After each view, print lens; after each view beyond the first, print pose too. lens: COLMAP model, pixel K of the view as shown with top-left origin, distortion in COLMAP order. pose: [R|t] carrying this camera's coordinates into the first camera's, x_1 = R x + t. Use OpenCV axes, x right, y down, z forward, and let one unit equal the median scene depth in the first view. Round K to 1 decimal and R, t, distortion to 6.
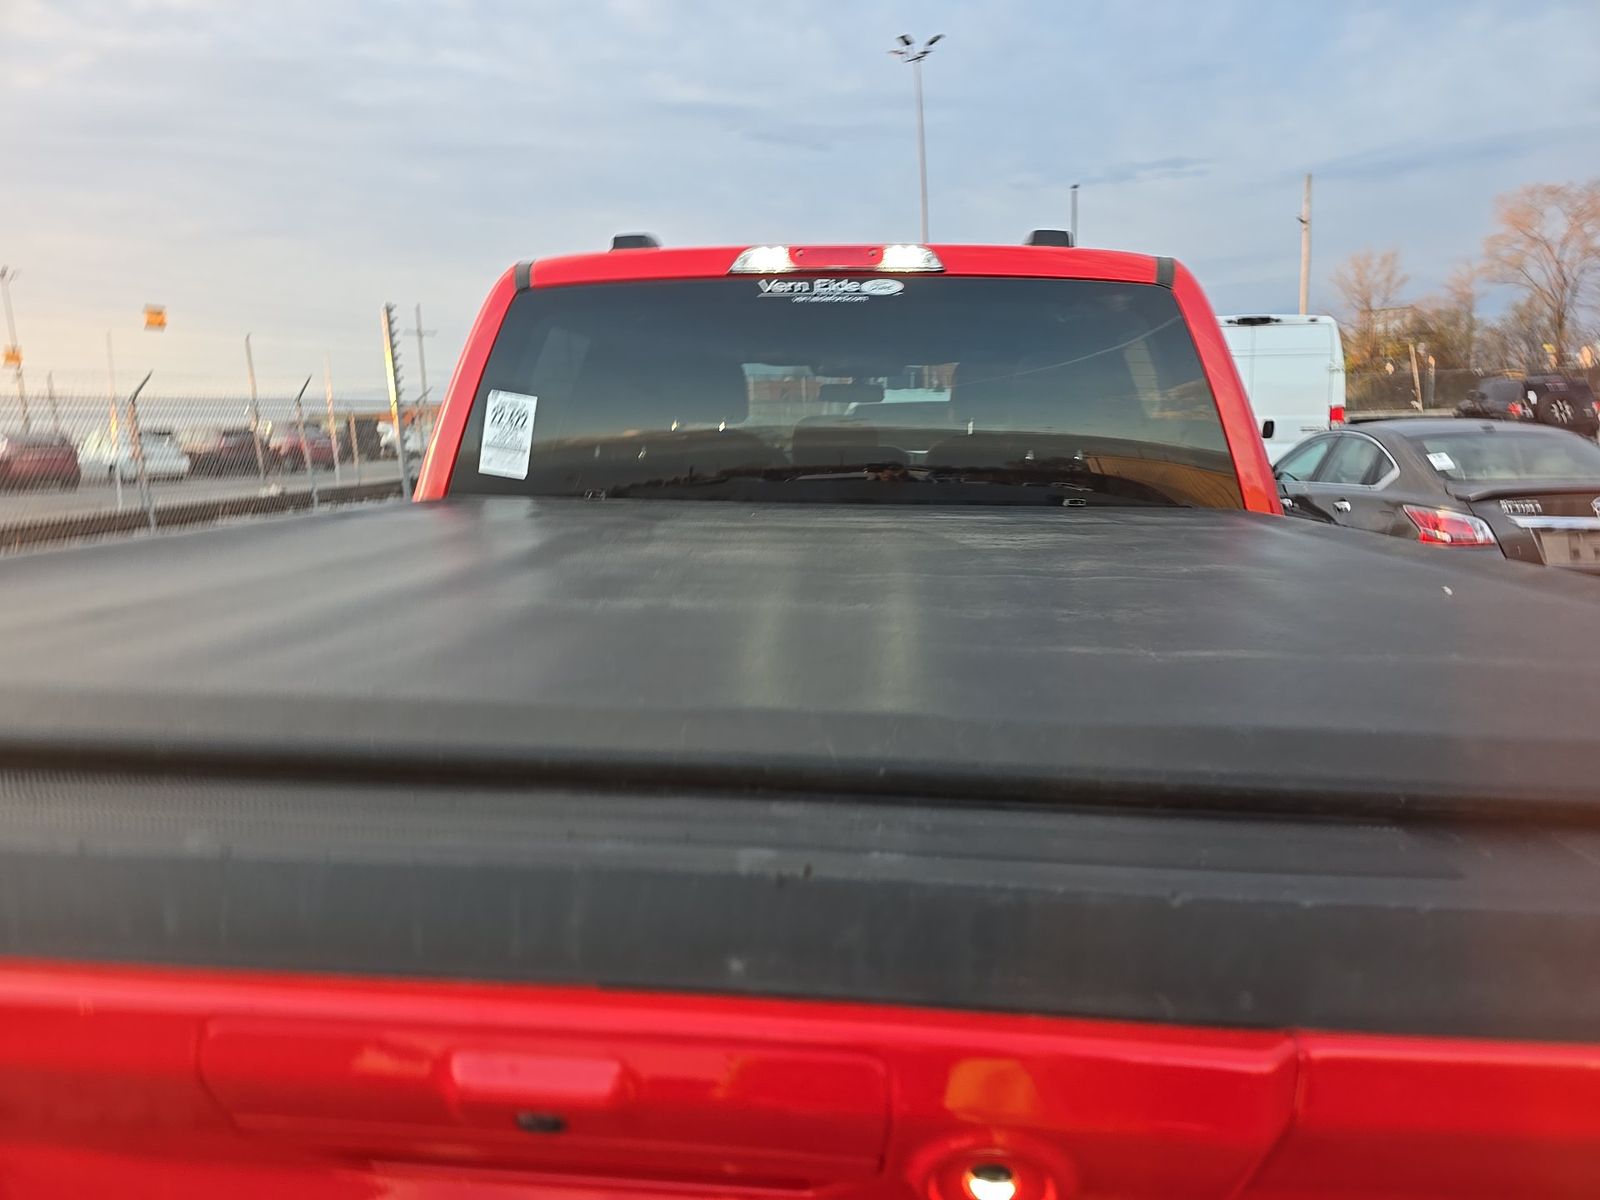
lens RADIAL K [[1079.2, 0, 800.0], [0, 1079.2, 600.0], [0, 0, 1]] dist [0.076535, -0.073077]
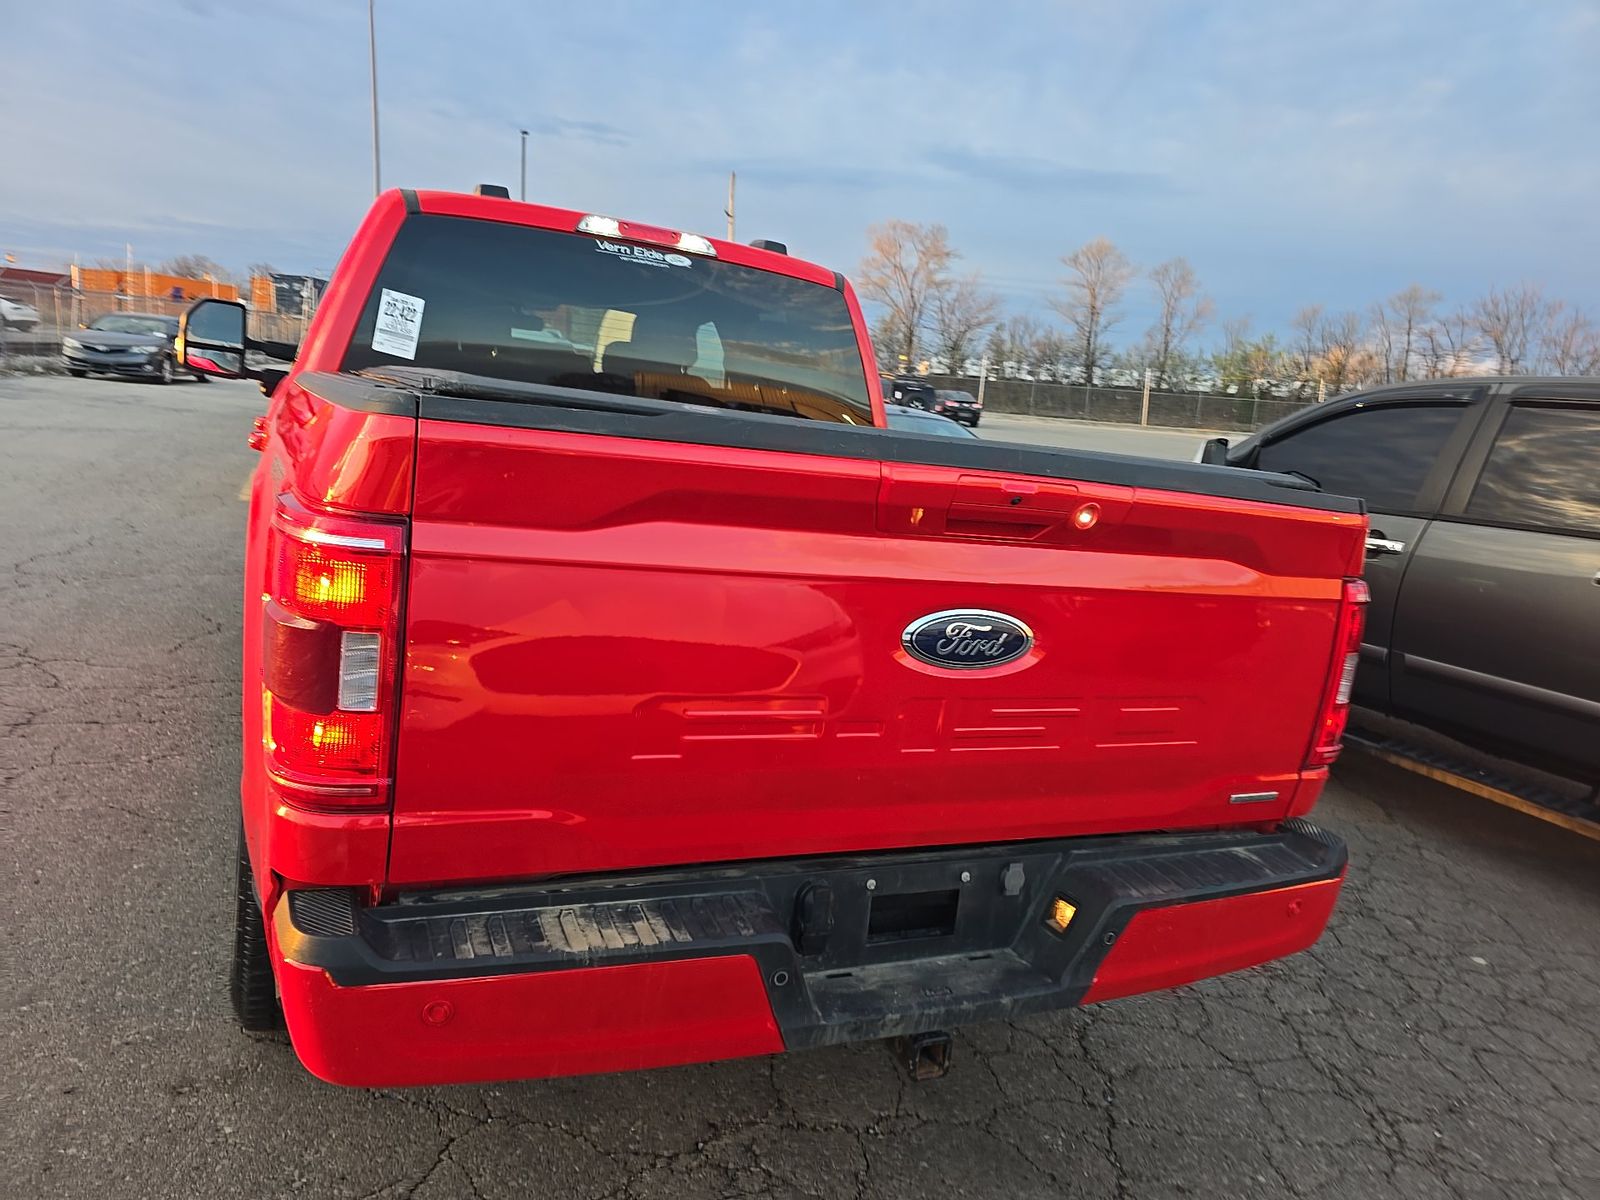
lens RADIAL K [[1079.2, 0, 800.0], [0, 1079.2, 600.0], [0, 0, 1]] dist [0.076535, -0.073077]
pose [[0.867505, 0.012220, 0.497279, -0.495547], [-0.034201, 0.998798, 0.035119, 0.112840], [-0.496252, -0.047473, 0.866880, -0.376190]]
